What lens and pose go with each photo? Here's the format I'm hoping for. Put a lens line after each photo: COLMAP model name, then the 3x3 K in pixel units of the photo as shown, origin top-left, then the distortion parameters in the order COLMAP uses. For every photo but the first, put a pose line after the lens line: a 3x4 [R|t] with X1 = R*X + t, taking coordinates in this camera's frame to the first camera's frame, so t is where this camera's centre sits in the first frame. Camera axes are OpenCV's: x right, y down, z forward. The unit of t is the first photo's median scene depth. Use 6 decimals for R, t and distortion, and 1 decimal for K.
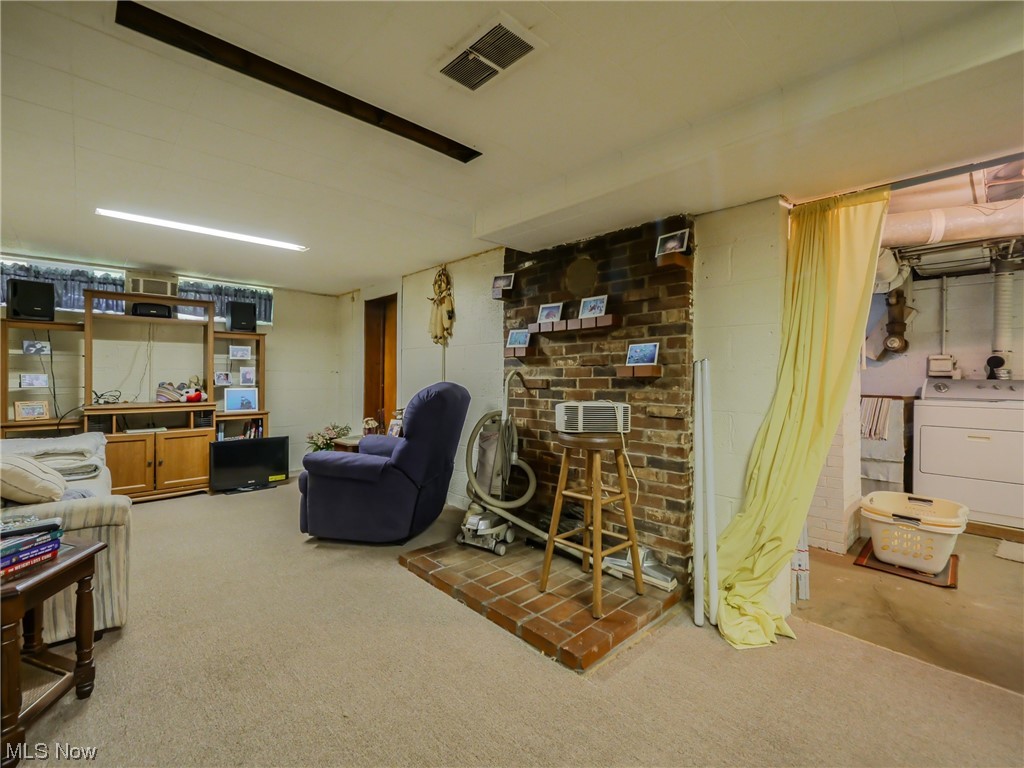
lens RADIAL K [[447.1, 0, 510.3], [0, 447.1, 374.5], [0, 0, 1]] dist [-0.006591, 0.000712]
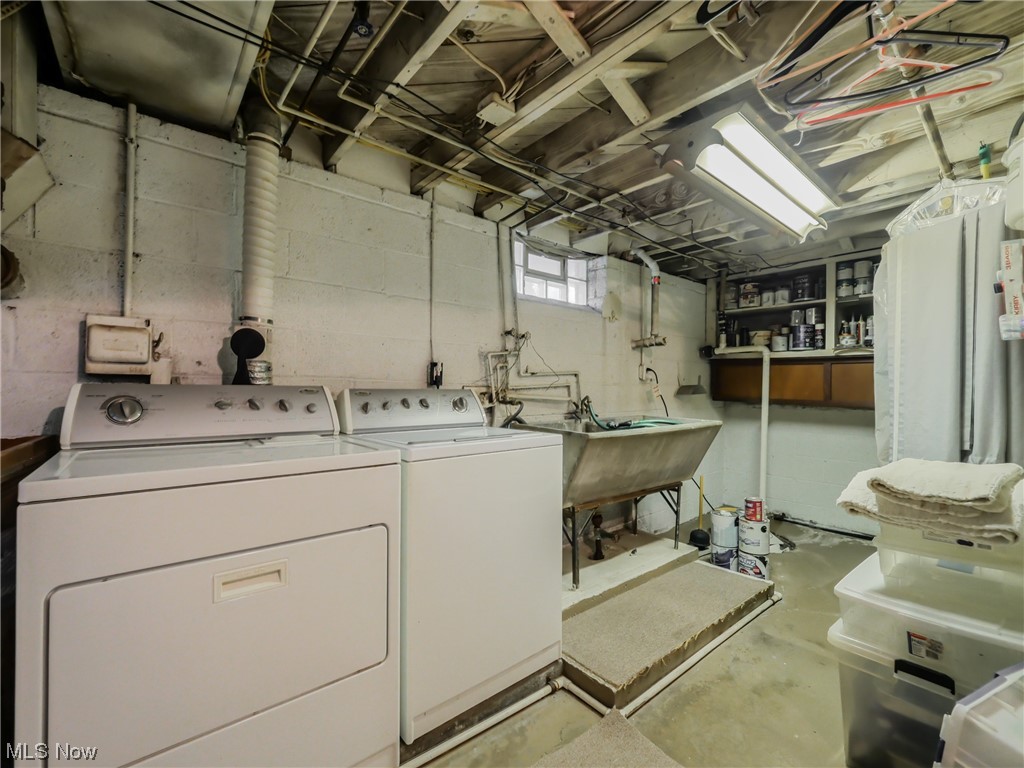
lens RADIAL K [[447.1, 0, 511.0], [0, 447.1, 382.3], [0, 0, 1]] dist [-0.006591, 0.000712]
pose [[0.045268, 0.010597, 0.998919, 0.642364], [-0.003515, 0.999939, -0.010448, 0.011520], [-0.998969, -0.003038, 0.045303, 0.687415]]
